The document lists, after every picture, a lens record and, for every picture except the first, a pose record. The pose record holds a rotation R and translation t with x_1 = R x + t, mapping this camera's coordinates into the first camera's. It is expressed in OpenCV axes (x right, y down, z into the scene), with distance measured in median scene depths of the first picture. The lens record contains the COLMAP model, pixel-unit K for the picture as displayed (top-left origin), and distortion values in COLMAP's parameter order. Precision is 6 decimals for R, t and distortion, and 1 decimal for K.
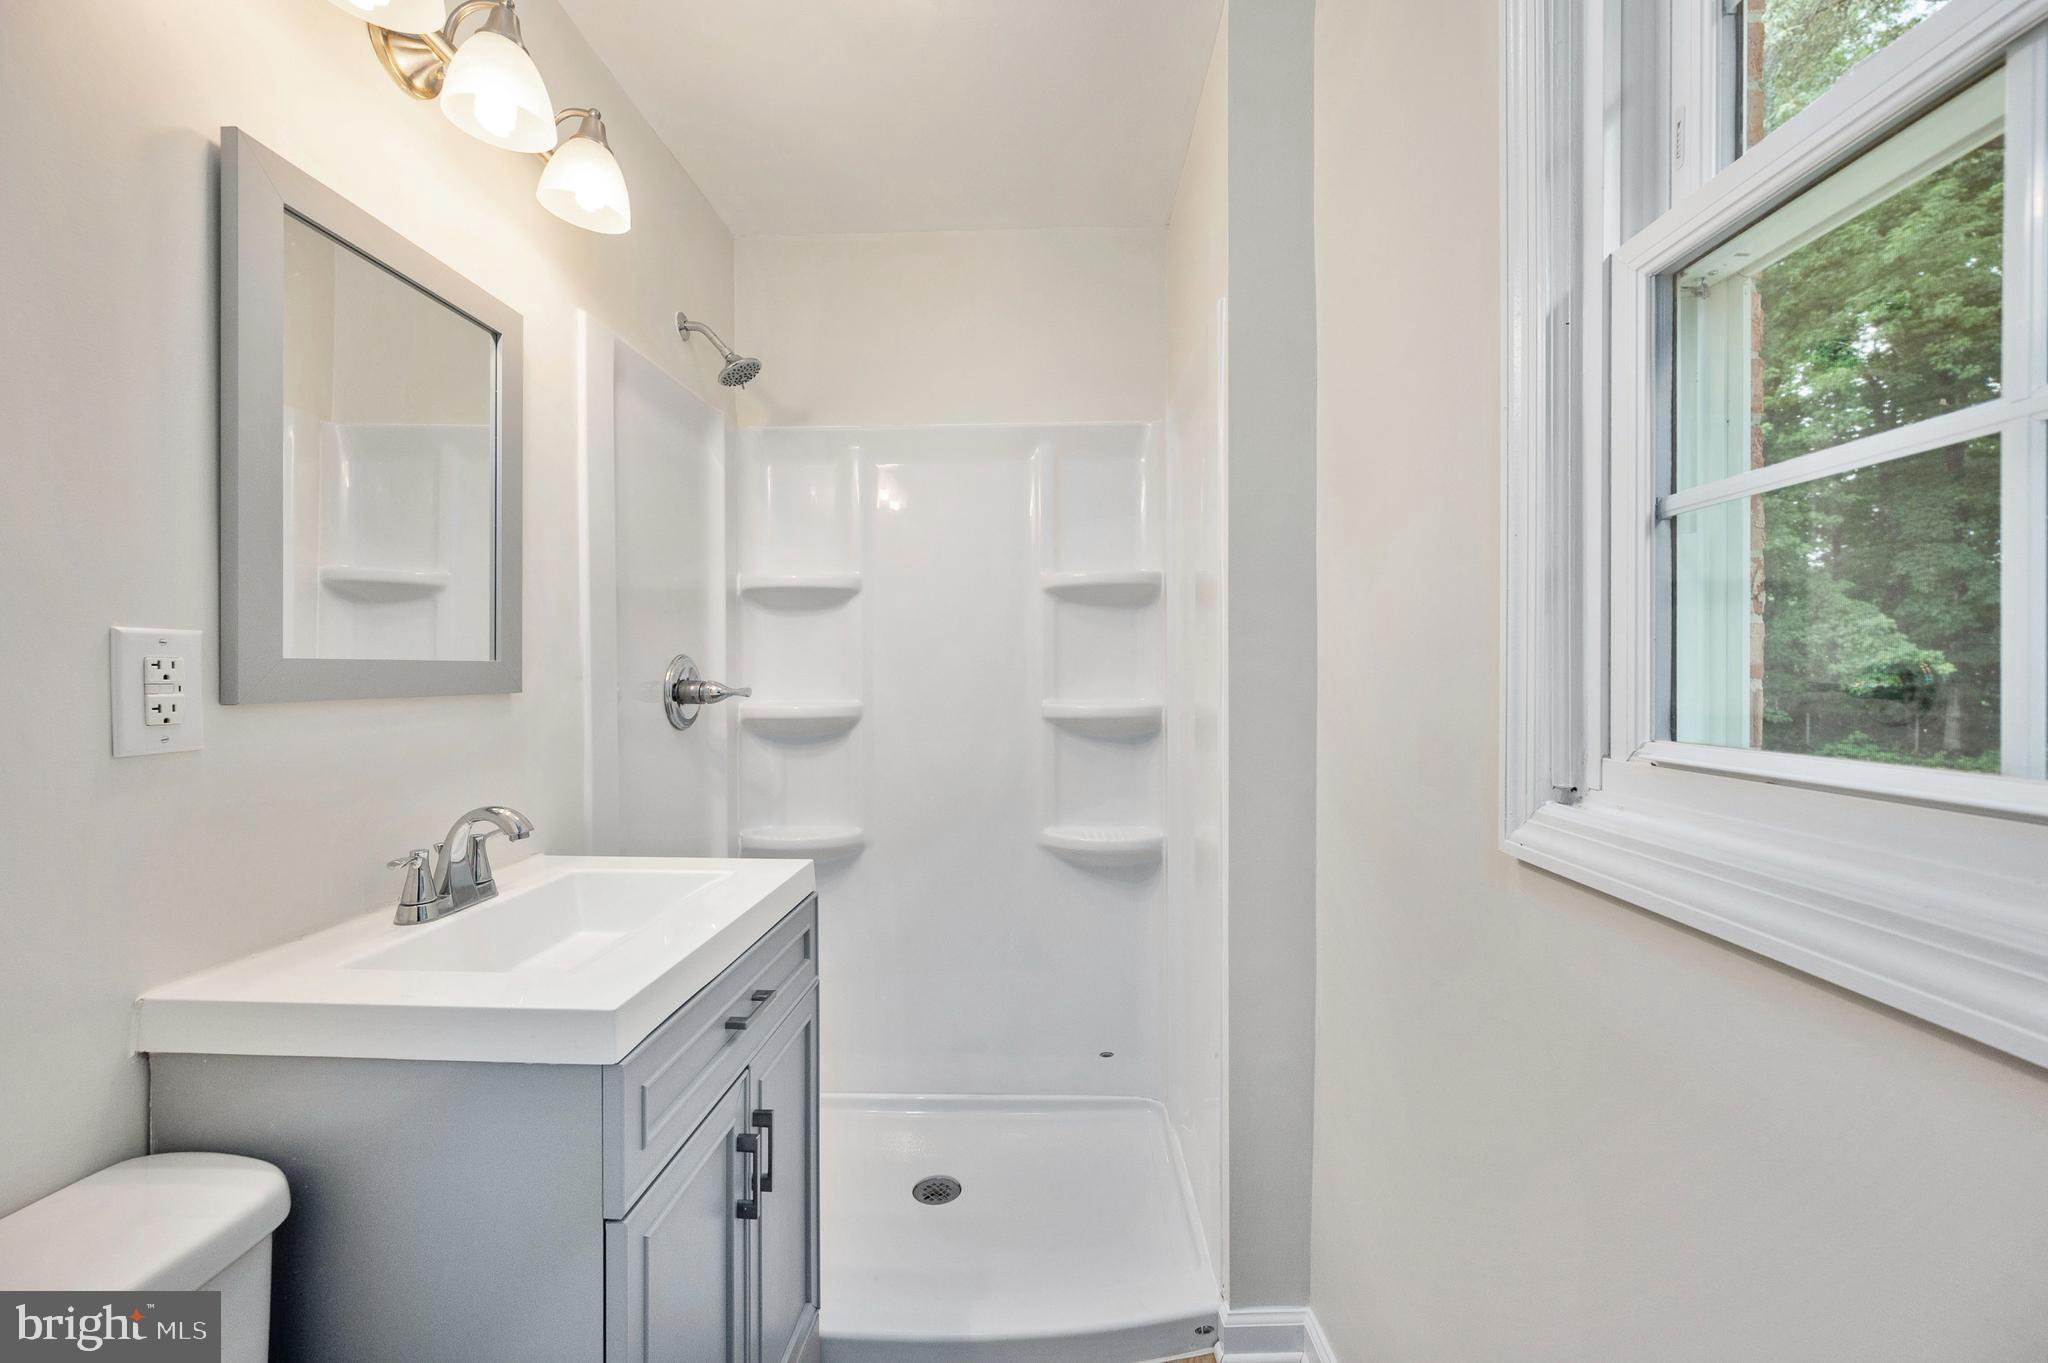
lens RADIAL K [[820.8, 0, 1032.3], [0, 820.8, 686.1], [0, 0, 1]] dist [0.000159, 0.000110]
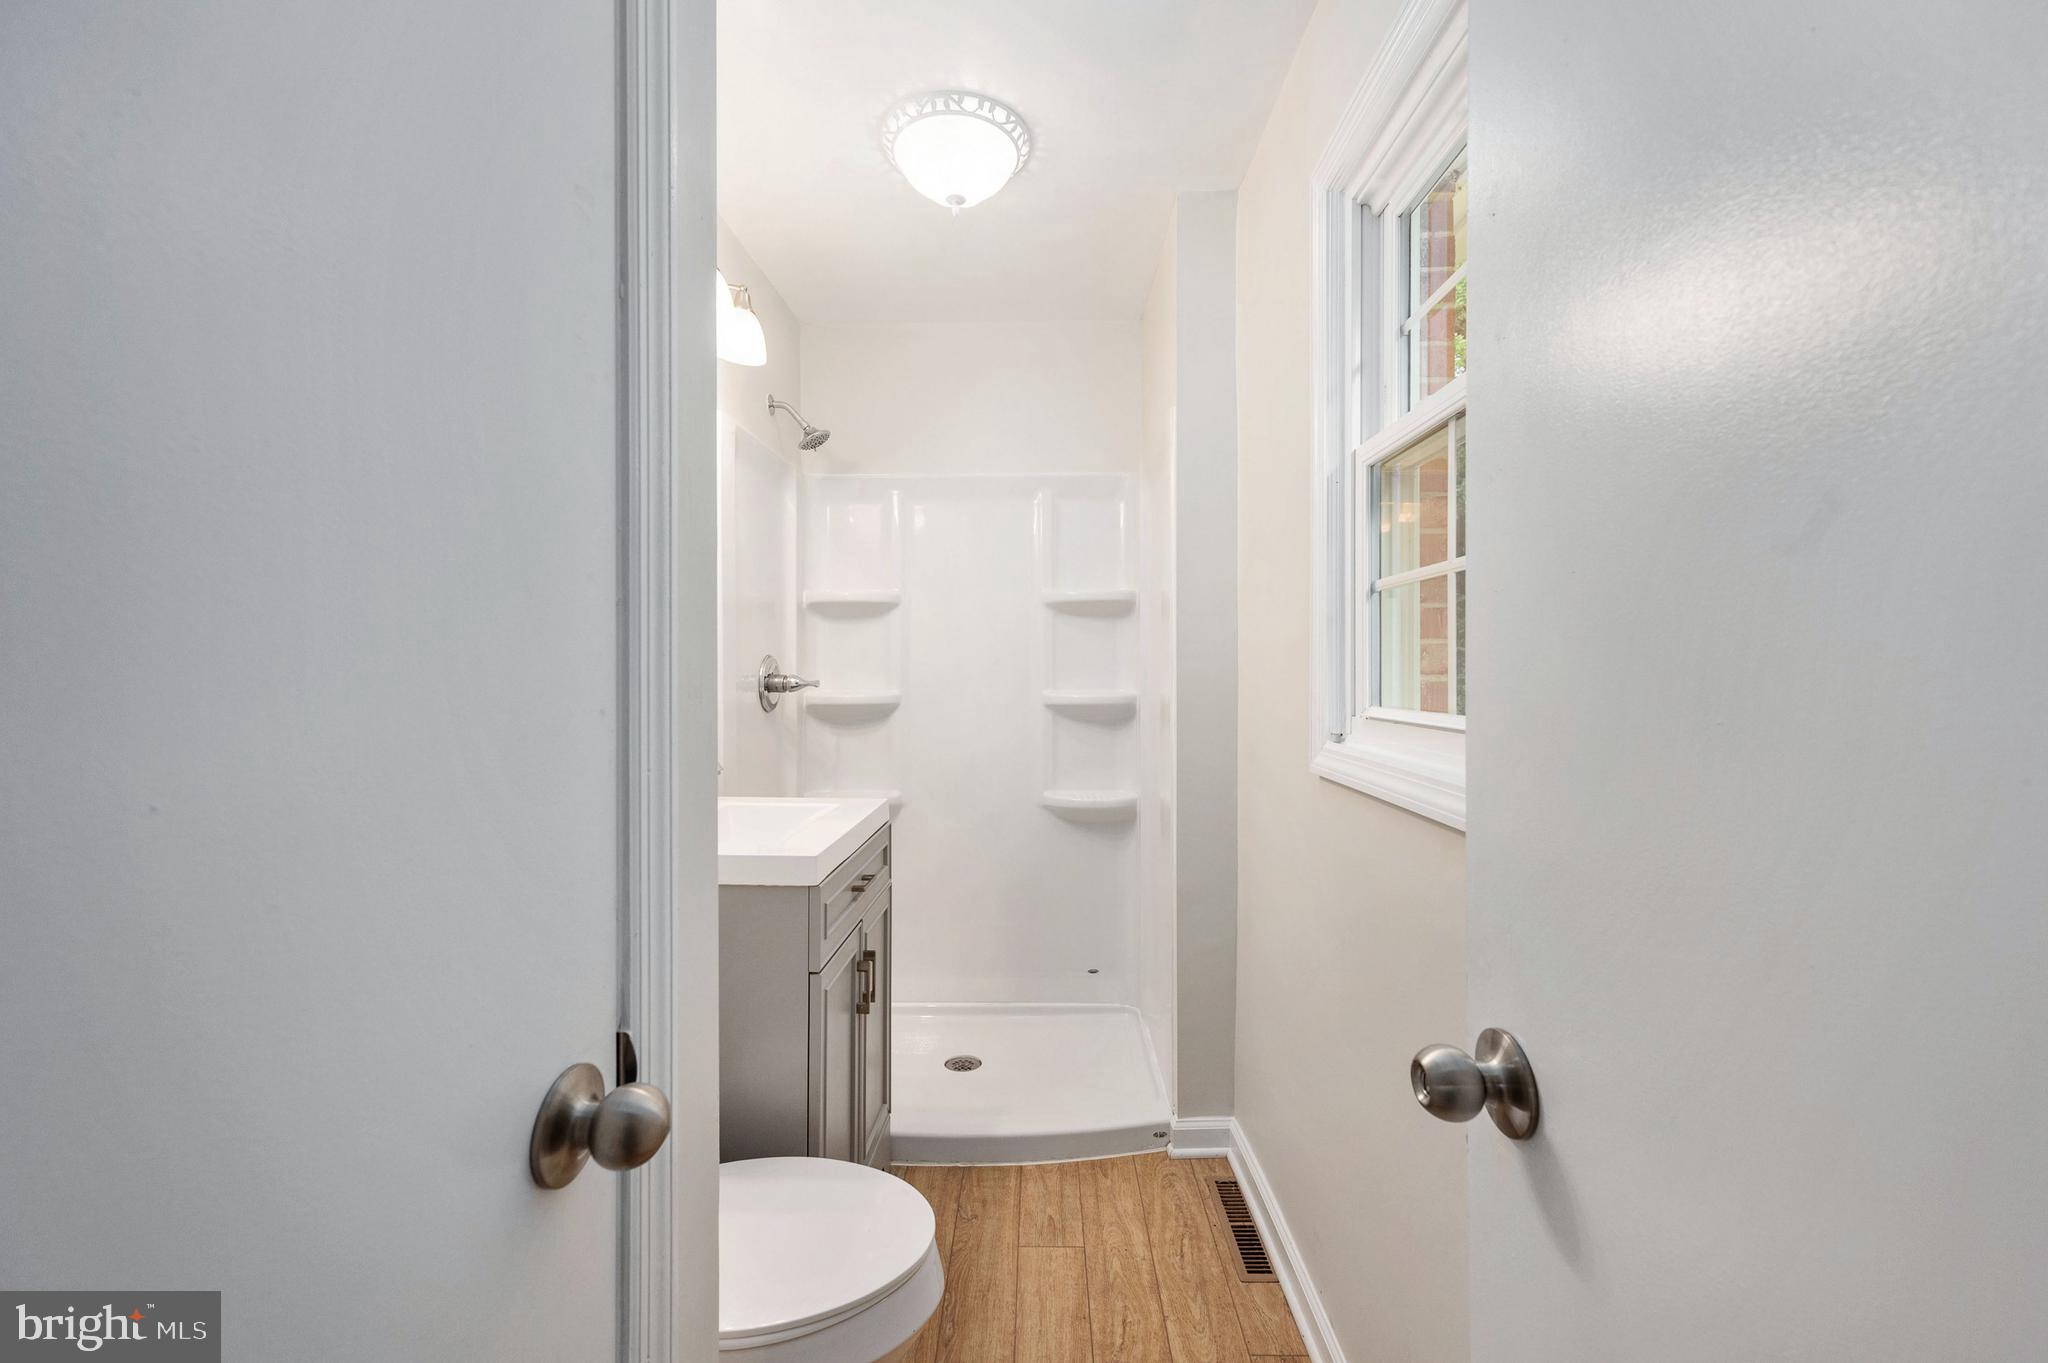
lens RADIAL K [[820.8, 0, 1015.9], [0, 820.8, 671.3], [0, 0, 1]] dist [0.000159, 0.000110]
pose [[0.999950, 0.002667, -0.009666, -0.026690], [-0.002790, 0.999916, -0.012688, 0.004660], [0.009631, 0.012714, 0.999873, -0.415037]]
